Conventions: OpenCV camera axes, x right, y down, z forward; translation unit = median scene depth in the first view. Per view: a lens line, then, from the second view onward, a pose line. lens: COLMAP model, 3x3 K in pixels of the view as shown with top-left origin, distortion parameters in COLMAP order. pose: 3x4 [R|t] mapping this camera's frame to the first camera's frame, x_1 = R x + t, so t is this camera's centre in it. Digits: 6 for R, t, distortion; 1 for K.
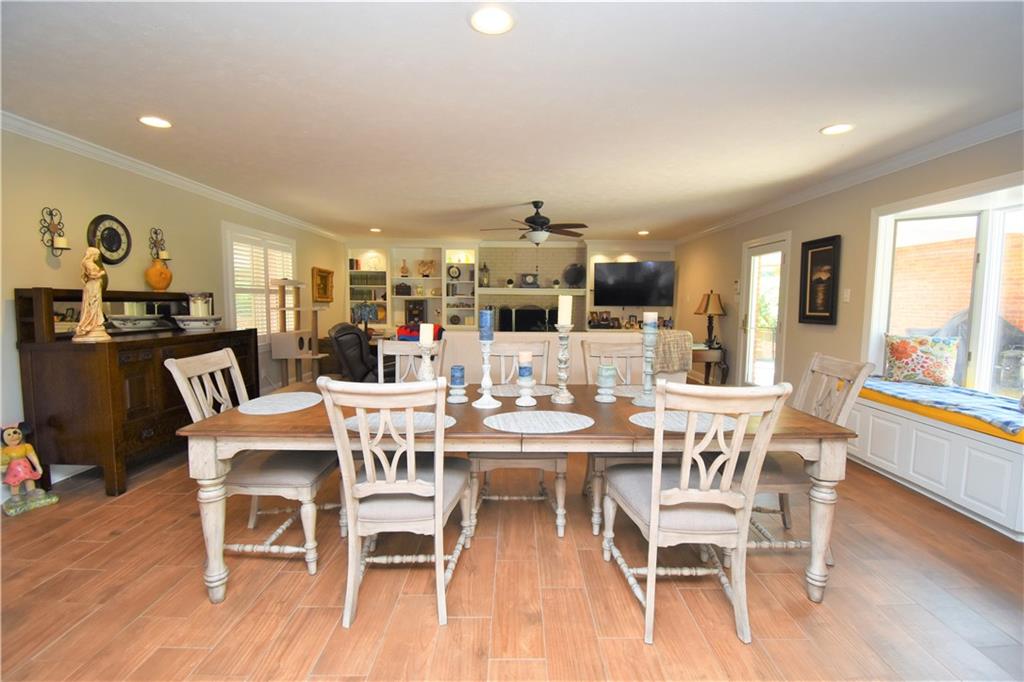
lens RADIAL K [[455.2, 0, 513.5], [0, 455.2, 339.0], [0, 0, 1]] dist [0.000908, 0.000002]
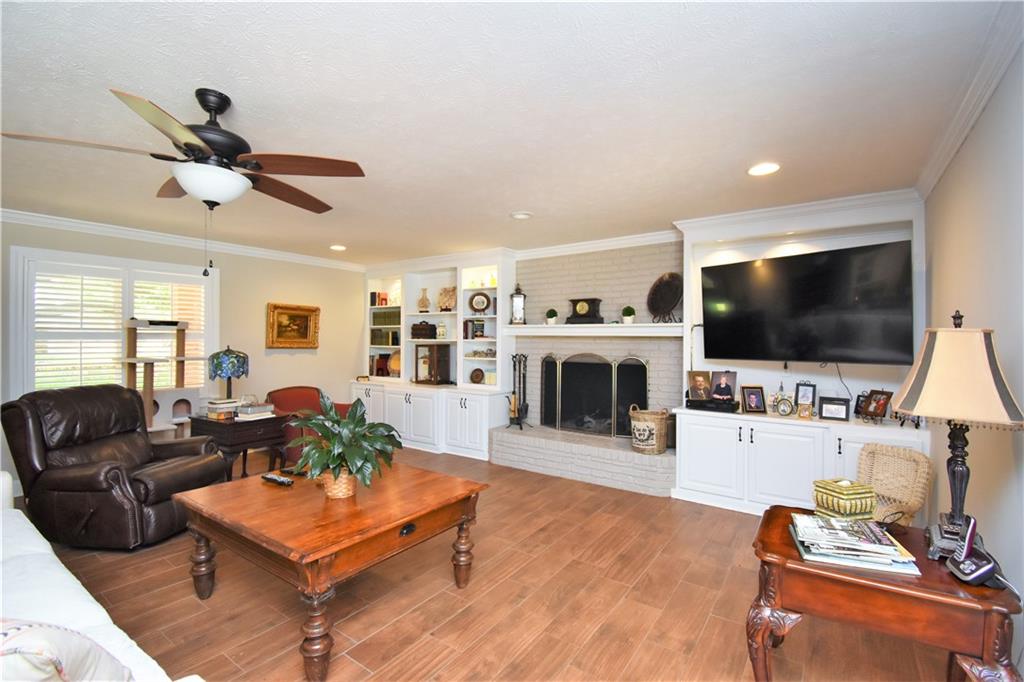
lens RADIAL K [[455.2, 0, 511.9], [0, 455.2, 338.9], [0, 0, 1]] dist [0.000908, 0.000002]
pose [[0.820562, -0.004902, -0.571536, 0.281655], [-0.045761, 0.996190, -0.074244, -0.049222], [0.569722, 0.087076, 0.817211, 0.504824]]
